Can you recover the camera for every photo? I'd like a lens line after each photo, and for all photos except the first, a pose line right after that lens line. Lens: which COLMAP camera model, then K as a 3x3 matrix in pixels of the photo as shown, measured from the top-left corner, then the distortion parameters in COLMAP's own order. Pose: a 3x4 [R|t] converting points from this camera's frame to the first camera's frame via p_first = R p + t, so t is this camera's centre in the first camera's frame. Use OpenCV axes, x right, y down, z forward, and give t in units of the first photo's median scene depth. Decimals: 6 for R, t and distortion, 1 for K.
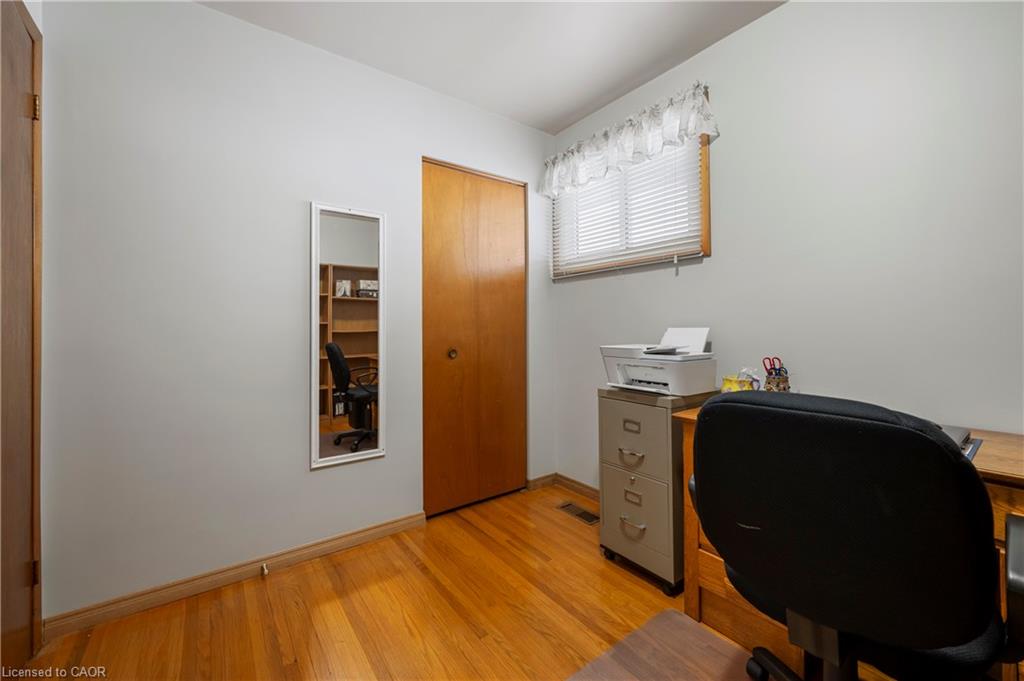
lens RADIAL K [[413.9, 0, 509.8], [0, 413.9, 323.8], [0, 0, 1]] dist [0.002441, 0.000186]
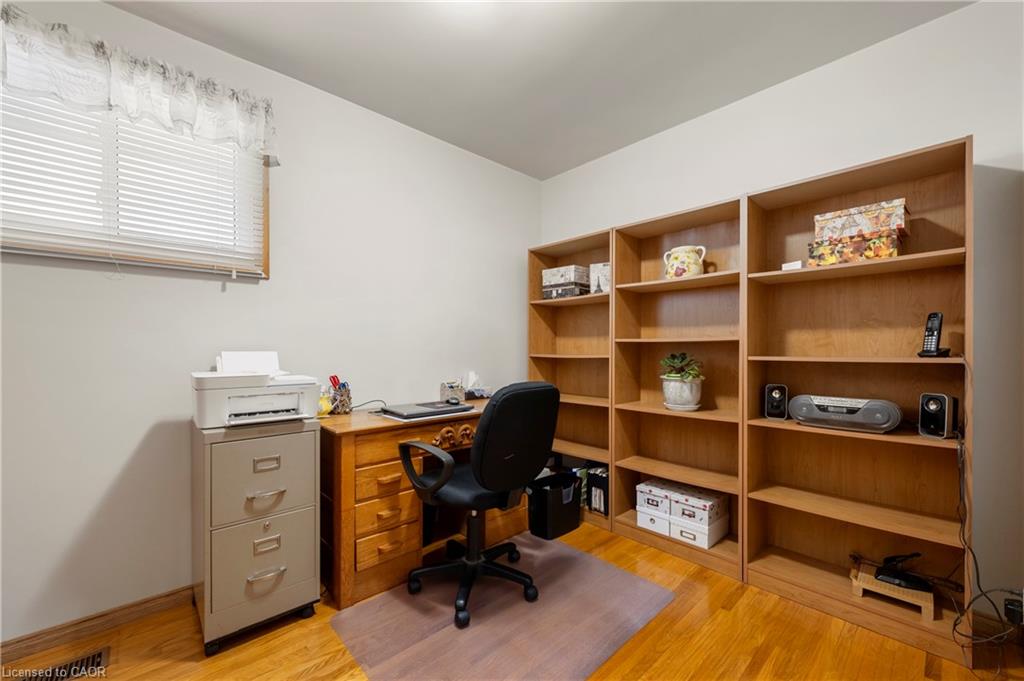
lens RADIAL K [[413.9, 0, 512.2], [0, 413.9, 347.8], [0, 0, 1]] dist [0.002441, 0.000186]
pose [[-0.119661, 0.006291, 0.992795, -0.624741], [-0.008927, 0.999933, -0.007412, 0.003405], [-0.992775, -0.009750, -0.119597, 0.584393]]
